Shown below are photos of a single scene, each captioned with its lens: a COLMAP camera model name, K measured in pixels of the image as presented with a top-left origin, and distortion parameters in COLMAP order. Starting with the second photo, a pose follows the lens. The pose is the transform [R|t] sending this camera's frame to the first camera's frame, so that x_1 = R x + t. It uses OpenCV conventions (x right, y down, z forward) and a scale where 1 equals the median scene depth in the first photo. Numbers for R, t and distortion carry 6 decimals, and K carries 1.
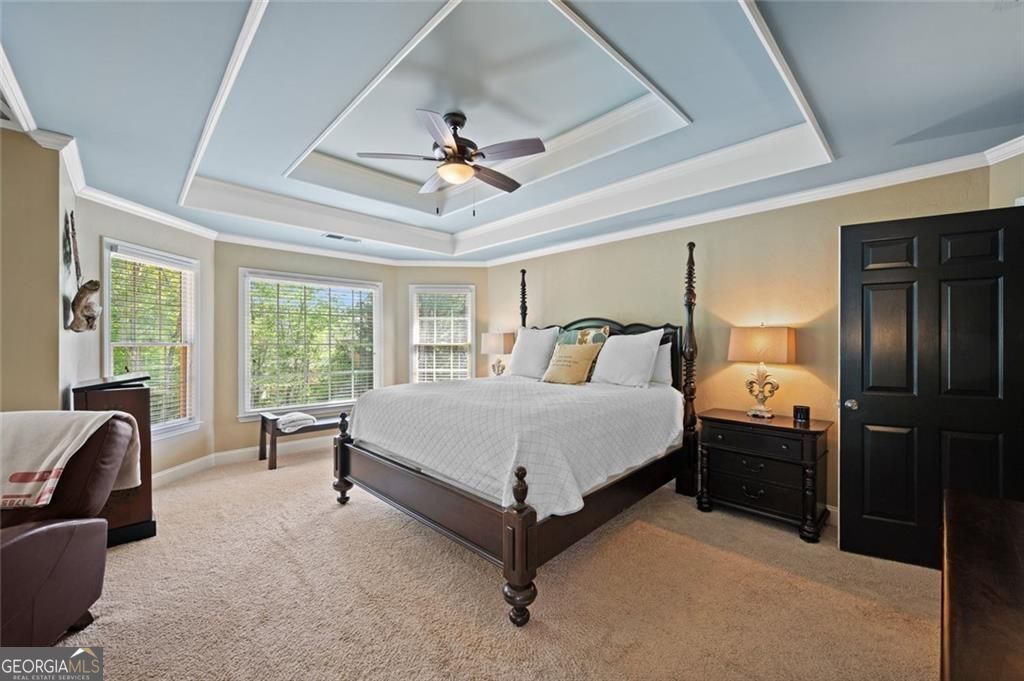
lens RADIAL K [[405.5, 0, 521.1], [0, 405.5, 346.2], [0, 0, 1]] dist [-0.000612, 0.000411]
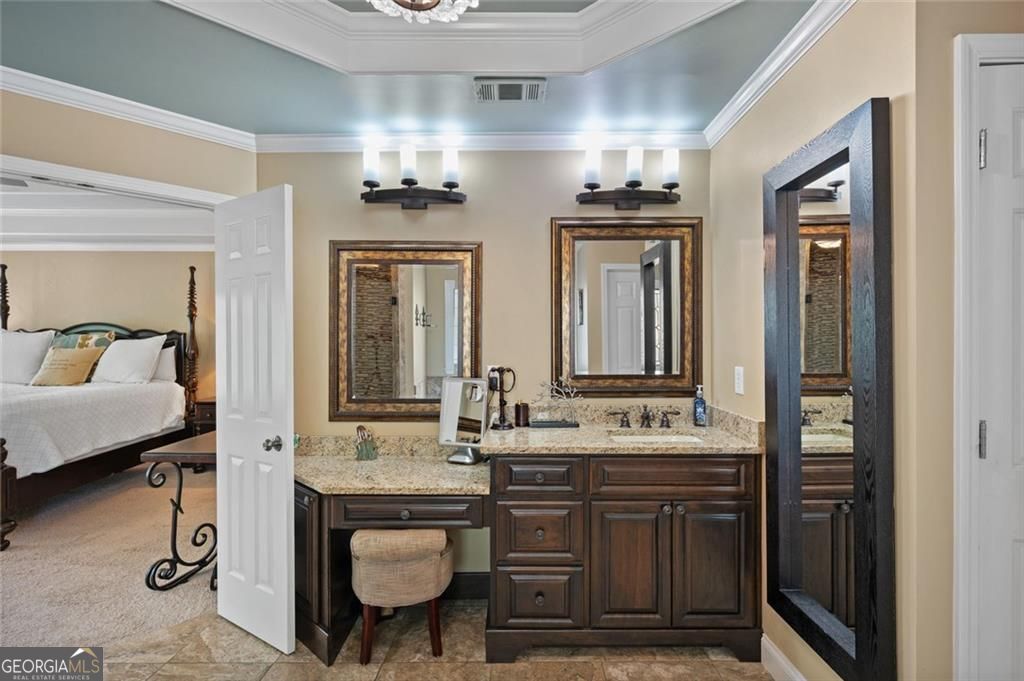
lens RADIAL K [[502.4, 0, 513.5], [0, 502.4, 343.8], [0, 0, 1]] dist [-0.002578, 0.000675]
pose [[0.698864, -0.005097, 0.715236, 0.000472], [0.008602, 0.999962, -0.001280, -0.005371], [-0.715203, 0.007047, 0.698882, -0.792169]]
